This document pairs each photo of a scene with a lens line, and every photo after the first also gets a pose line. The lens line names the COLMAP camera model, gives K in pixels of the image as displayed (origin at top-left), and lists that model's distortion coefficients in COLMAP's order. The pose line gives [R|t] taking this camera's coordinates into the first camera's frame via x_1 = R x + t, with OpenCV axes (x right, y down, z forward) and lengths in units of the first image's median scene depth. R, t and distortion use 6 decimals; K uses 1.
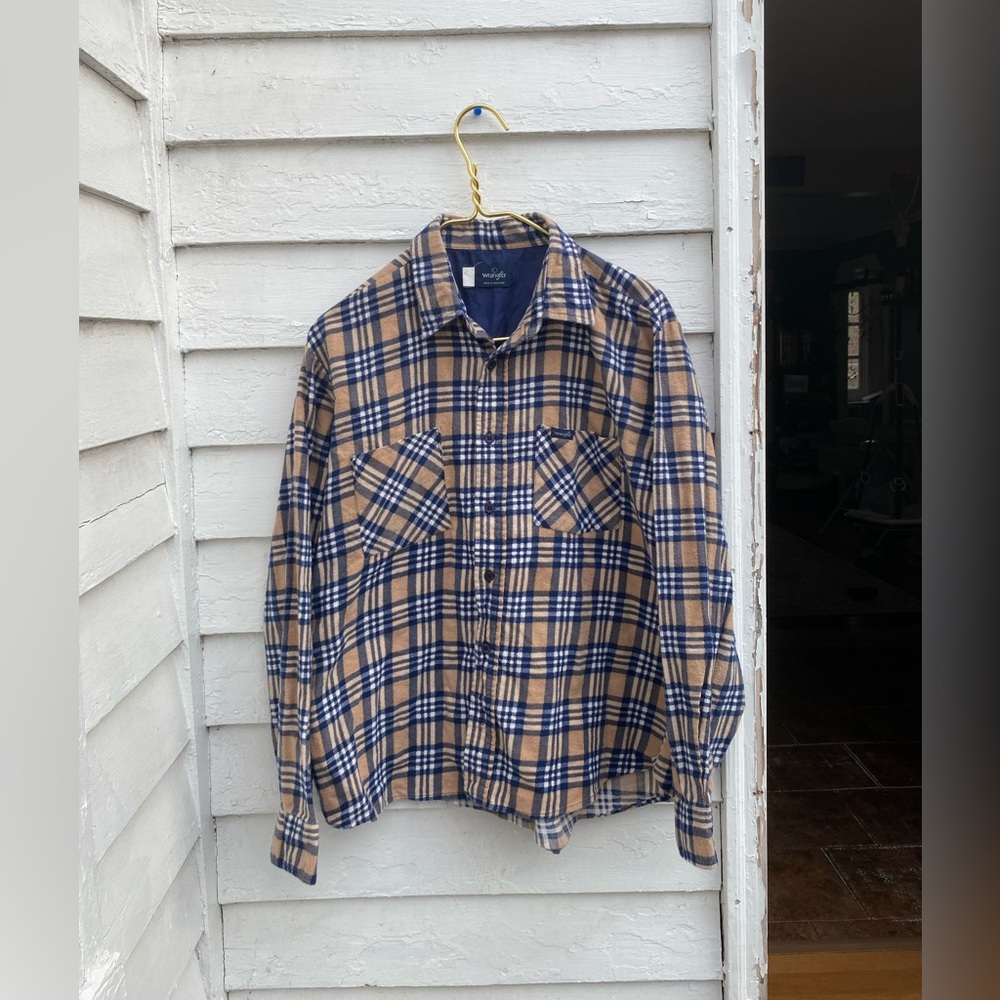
lens RADIAL K [[902.9, 0, 502.9], [0, 902.9, 471.6], [0, 0, 1]] dist [-0.056349, 0.001116]
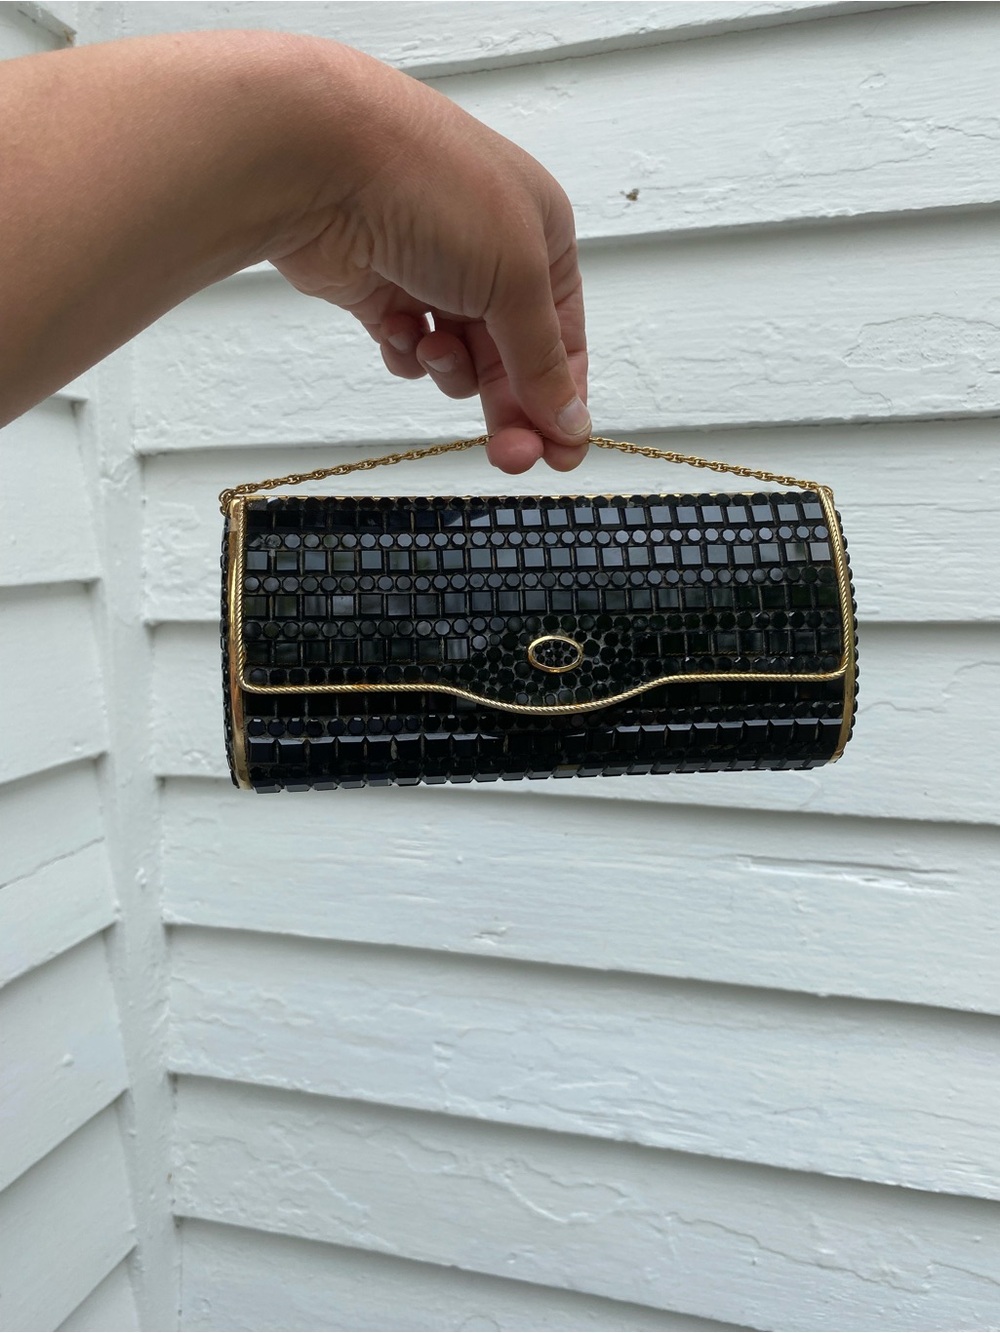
lens RADIAL K [[1048.7, 0, 500.0], [0, 1048.7, 666.5], [0, 0, 1]] dist [-0.048303, -0.001694]
pose [[0.949653, 0.049243, -0.309411, 0.098202], [-0.052586, 0.998613, -0.002470, -0.117557], [0.308860, 0.018616, 0.950925, 0.397079]]
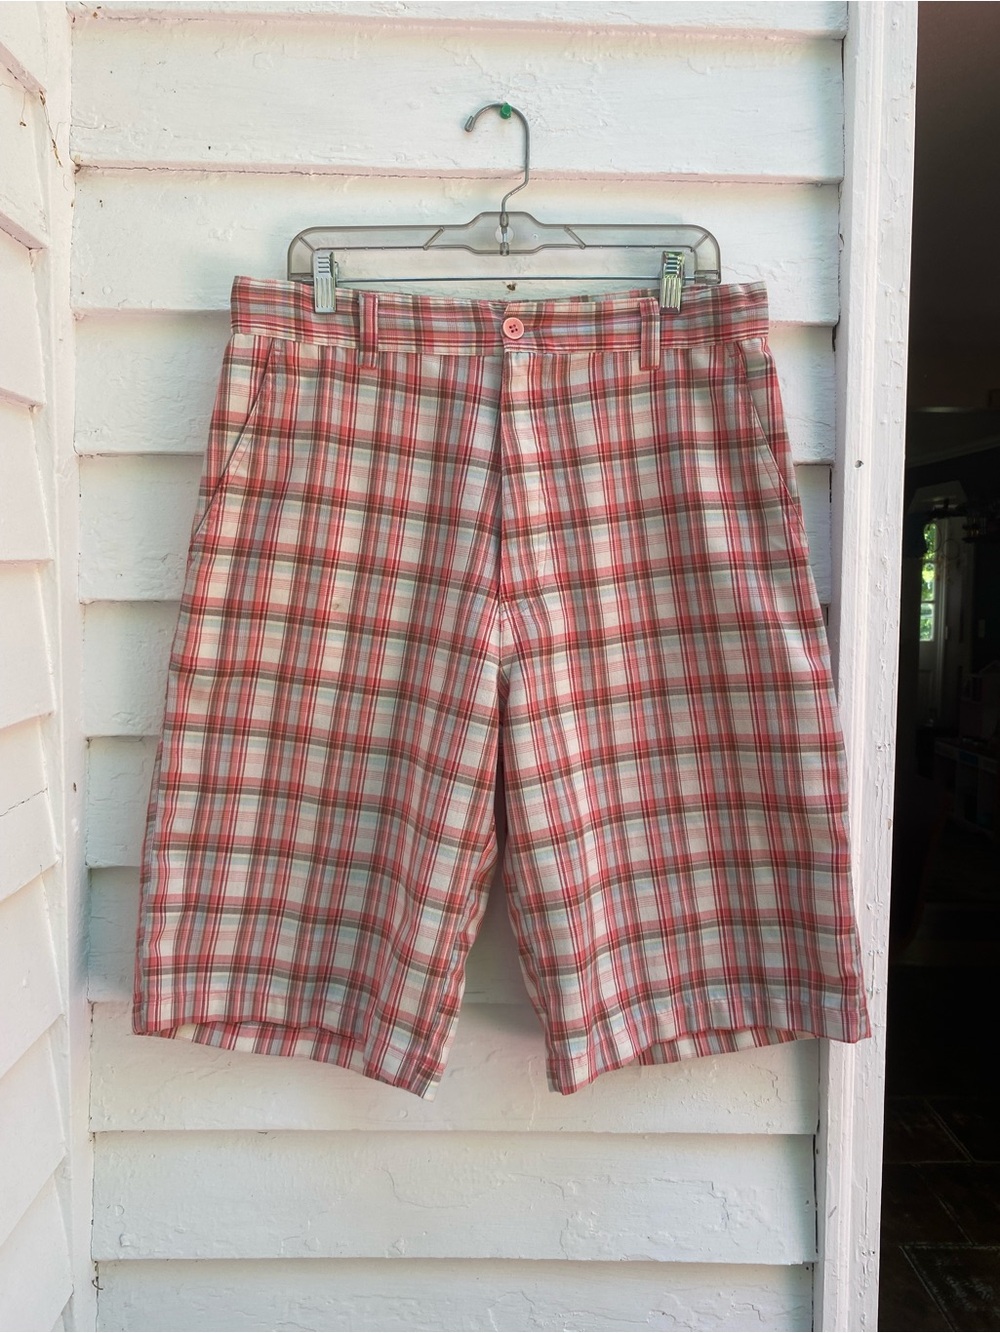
lens RADIAL K [[1048.7, 0, 500.0], [0, 1048.7, 666.5], [0, 0, 1]] dist [-0.048303, -0.001694]
pose [[0.999167, 0.040797, 0.001094, -0.026295], [-0.040717, 0.998309, -0.041481, -0.063516], [-0.002784, 0.041401, 0.999139, 0.180862]]
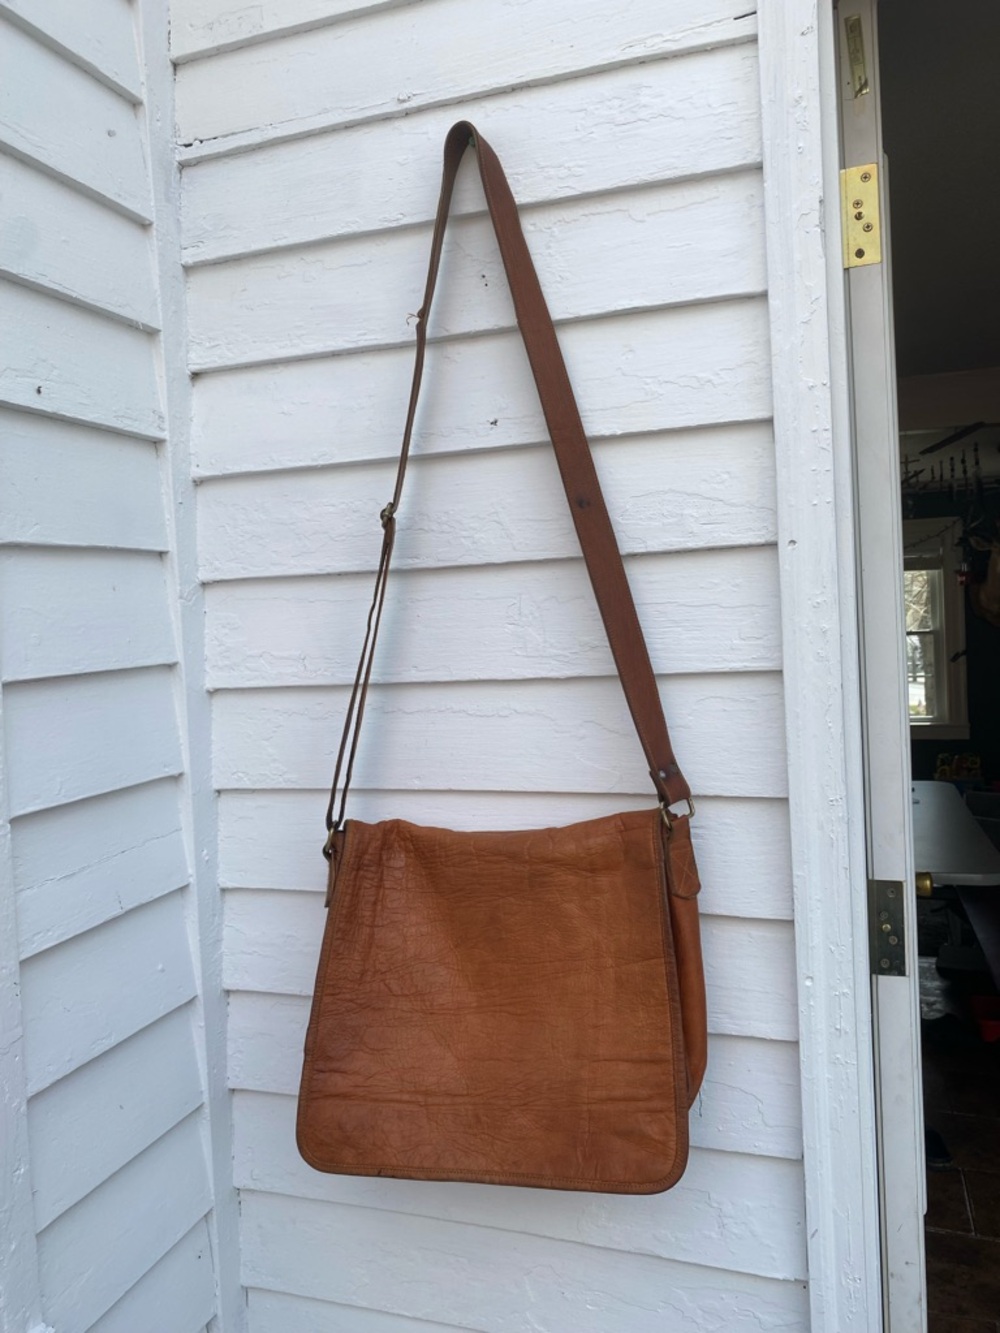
lens RADIAL K [[1048.7, 0, 500.0], [0, 1048.7, 666.5], [0, 0, 1]] dist [-0.048303, -0.001694]
pose [[0.936751, -0.000403, -0.349995, 0.331412], [-0.025036, 0.997361, -0.068155, -0.092750], [0.349099, 0.072606, 0.934269, 0.061741]]
